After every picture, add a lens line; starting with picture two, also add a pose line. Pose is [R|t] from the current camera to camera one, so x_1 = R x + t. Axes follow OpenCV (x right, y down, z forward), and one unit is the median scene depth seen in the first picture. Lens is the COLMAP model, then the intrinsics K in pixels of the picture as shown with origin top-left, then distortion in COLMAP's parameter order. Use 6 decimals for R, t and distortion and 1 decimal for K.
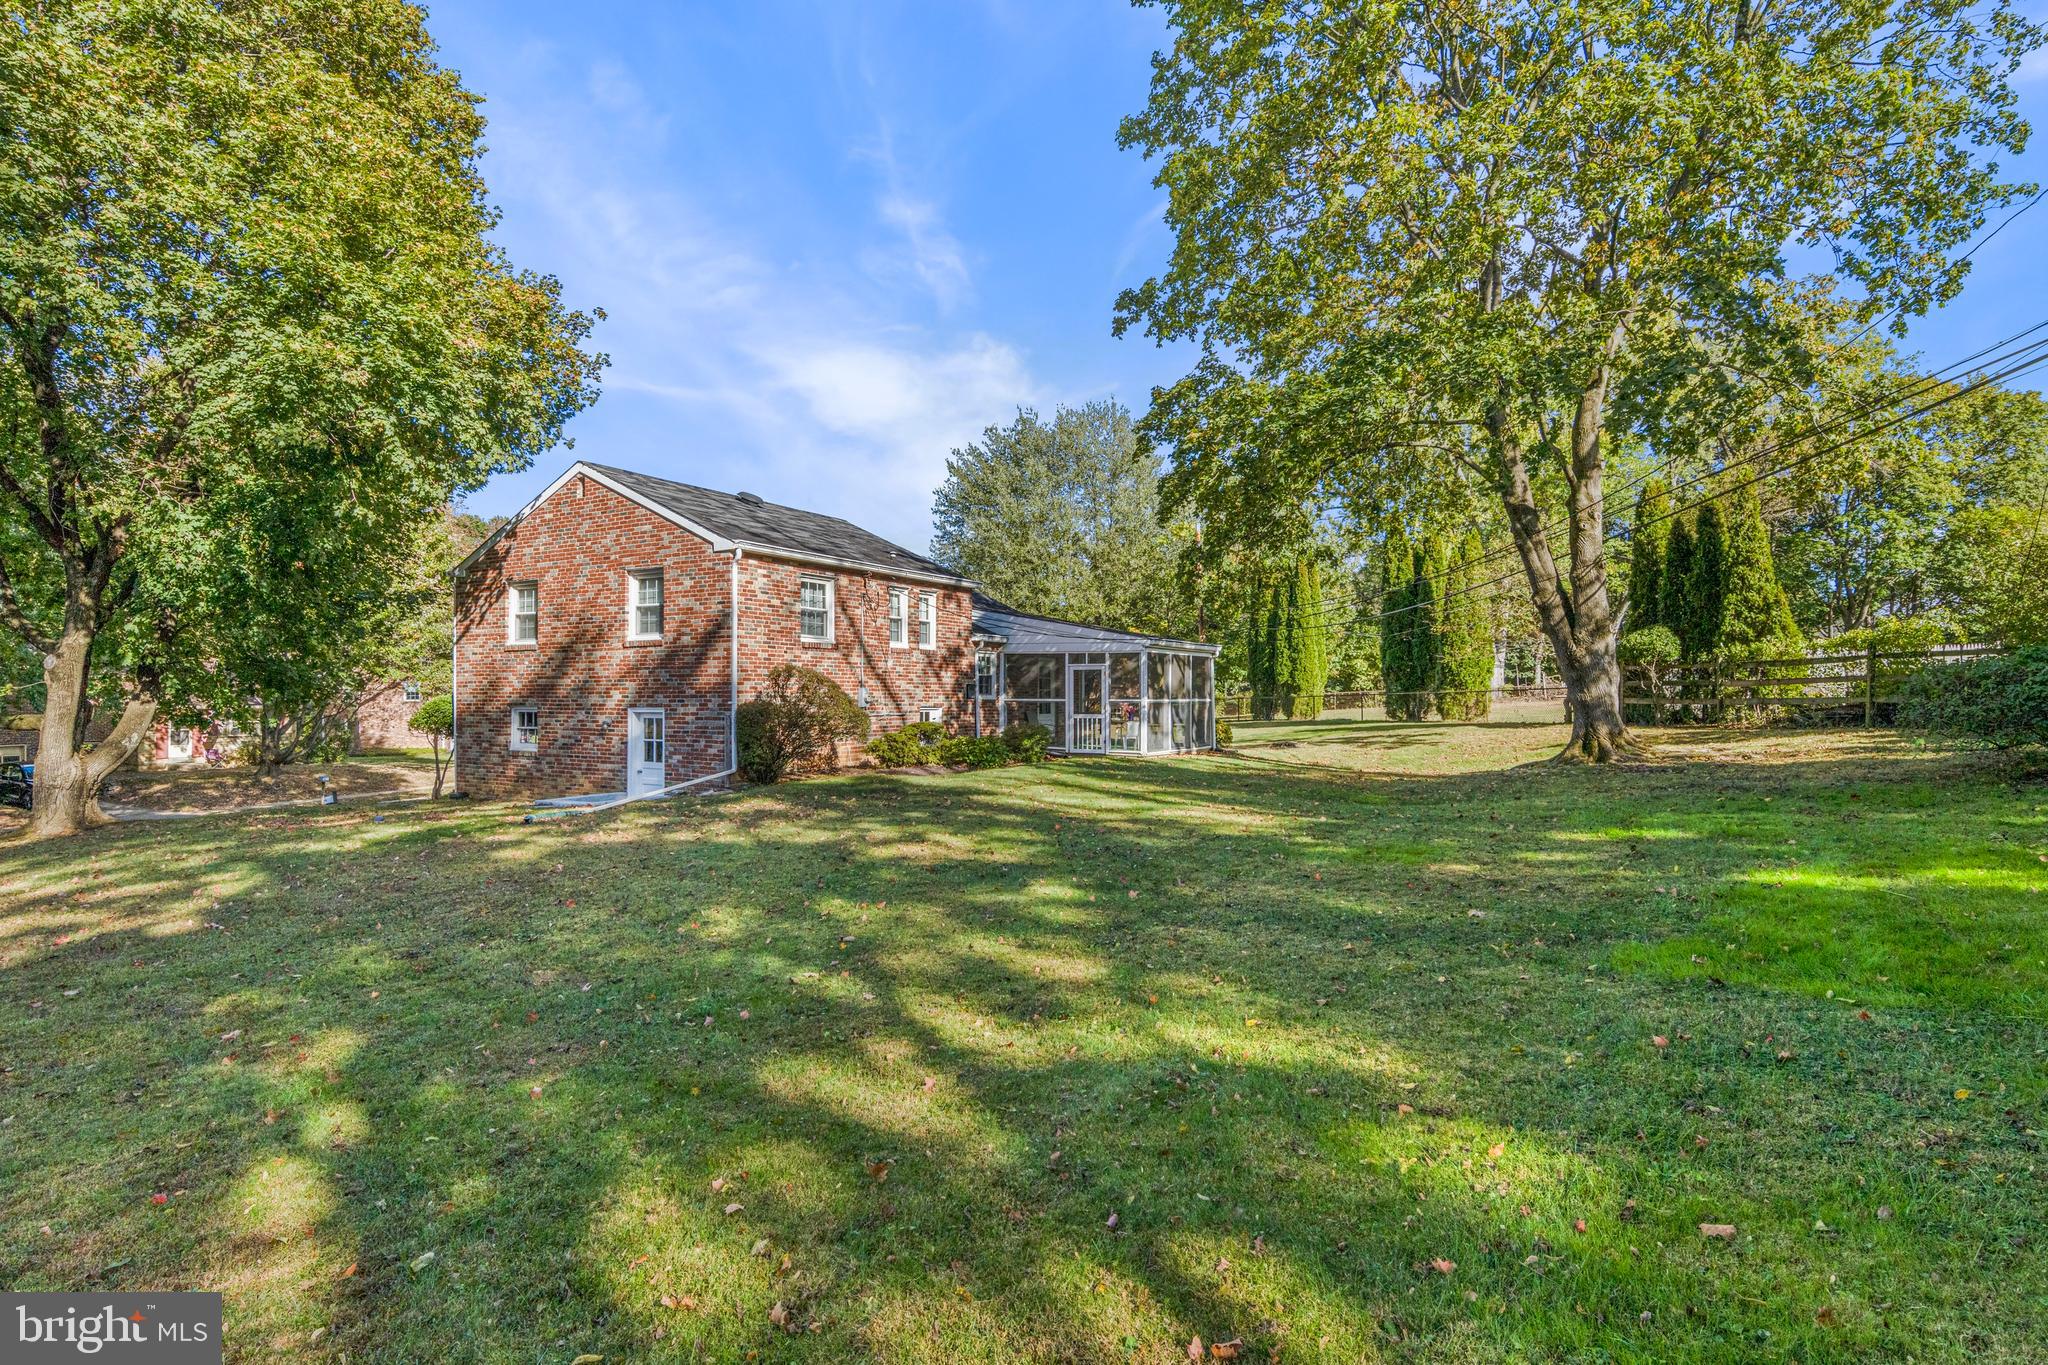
lens RADIAL K [[1033.4, 0, 1024.0], [0, 1033.4, 681.9], [0, 0, 1]] dist [0.003123, 0.000916]
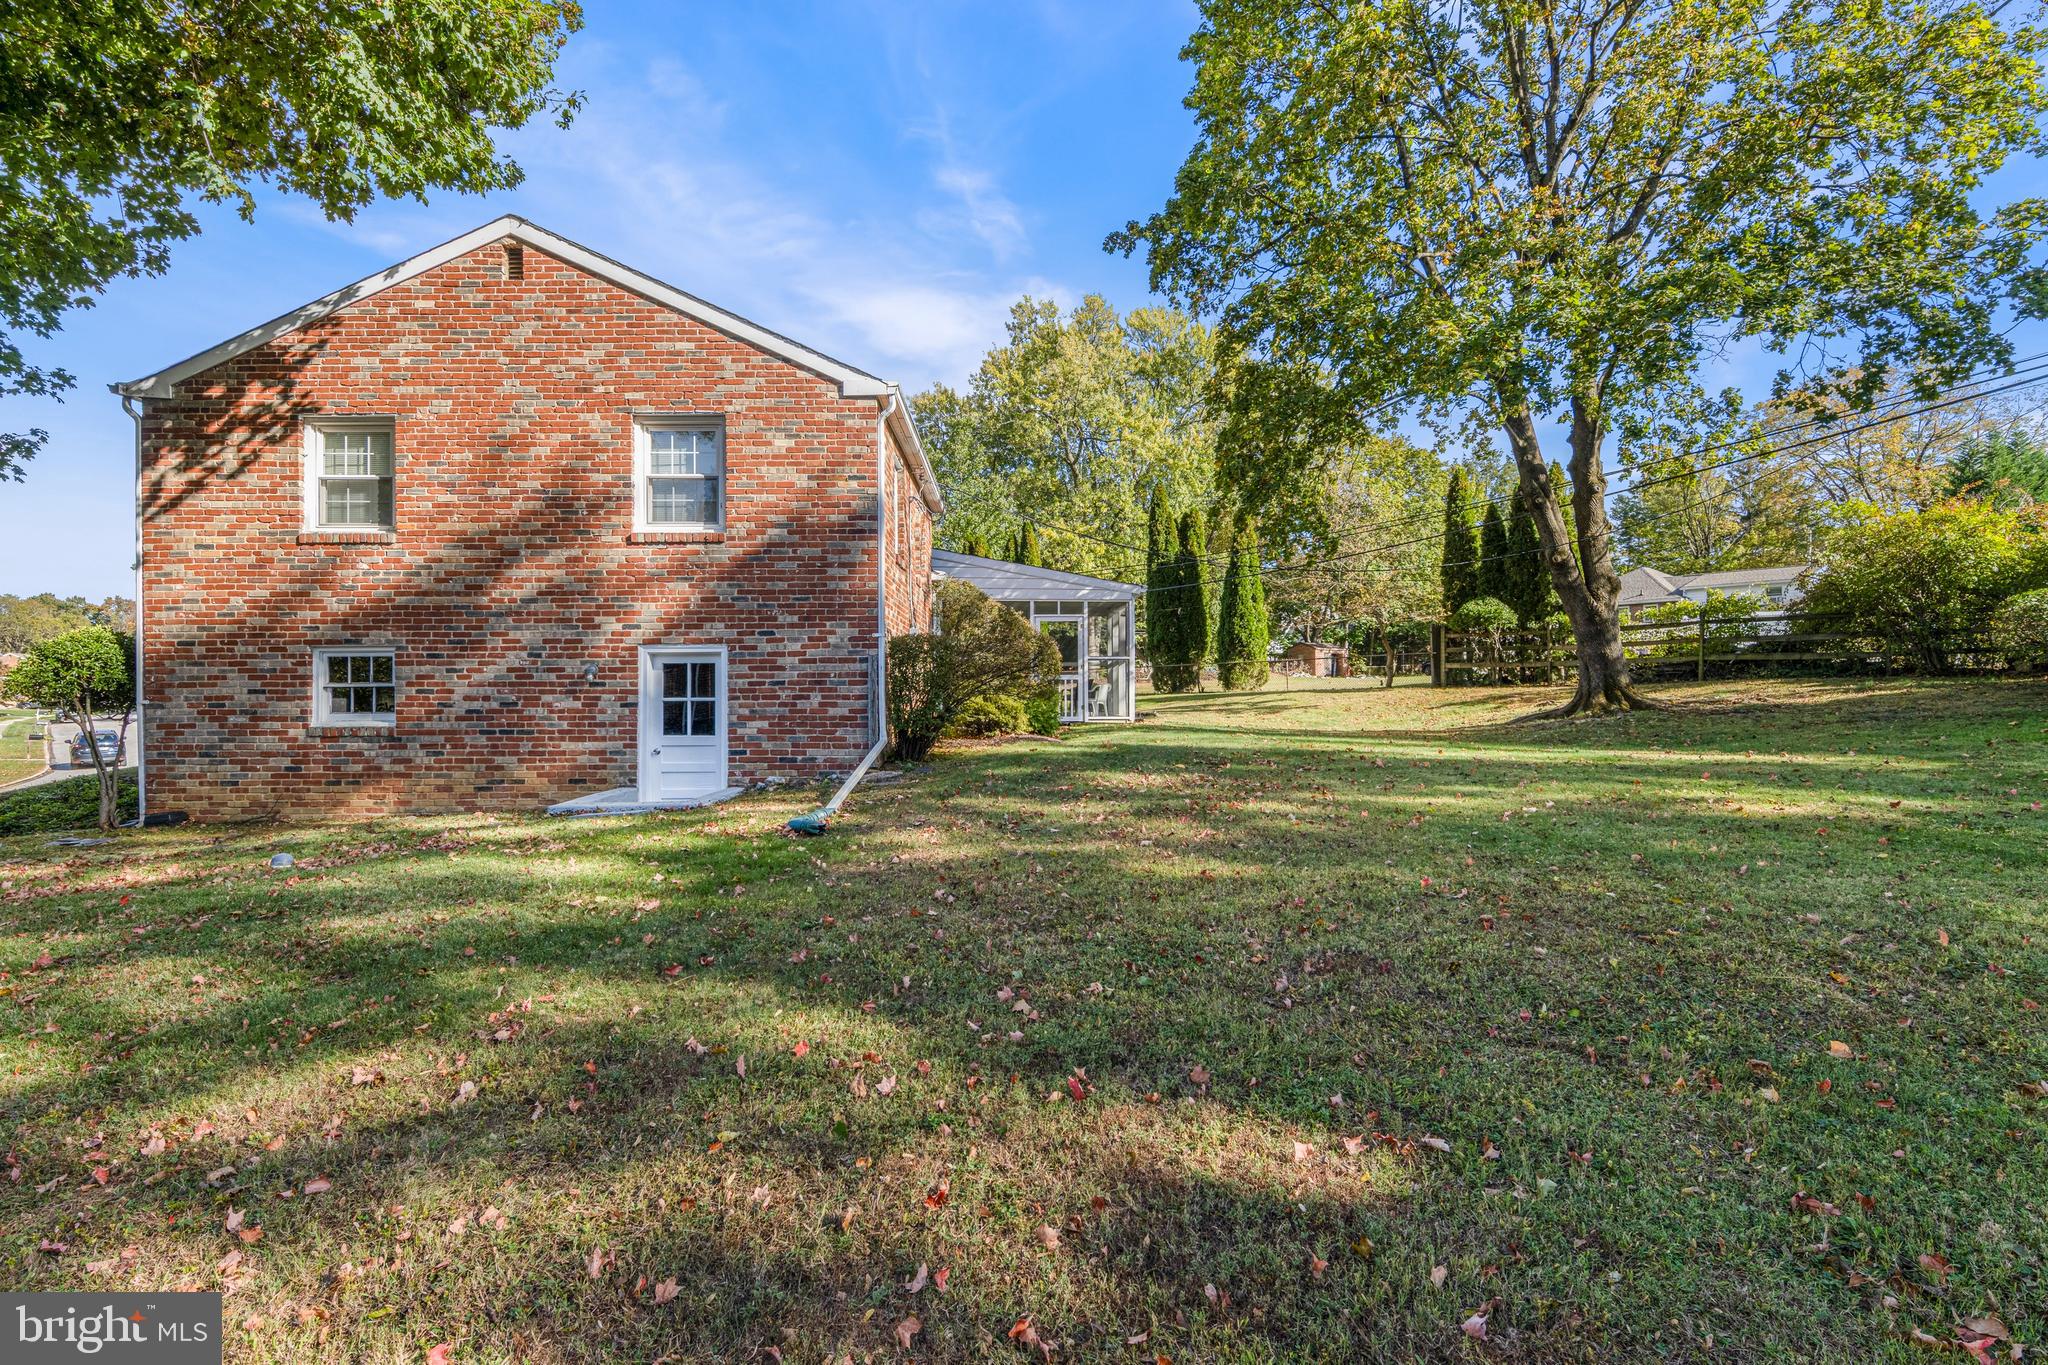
lens RADIAL K [[1033.4, 0, 1024.0], [0, 1033.4, 683.5], [0, 0, 1]] dist [0.003123, 0.000916]
pose [[0.857965, -0.001273, 0.513707, -0.492729], [-0.001373, 0.999988, 0.004772, 0.043379], [-0.513707, -0.004800, 0.857952, 0.370994]]
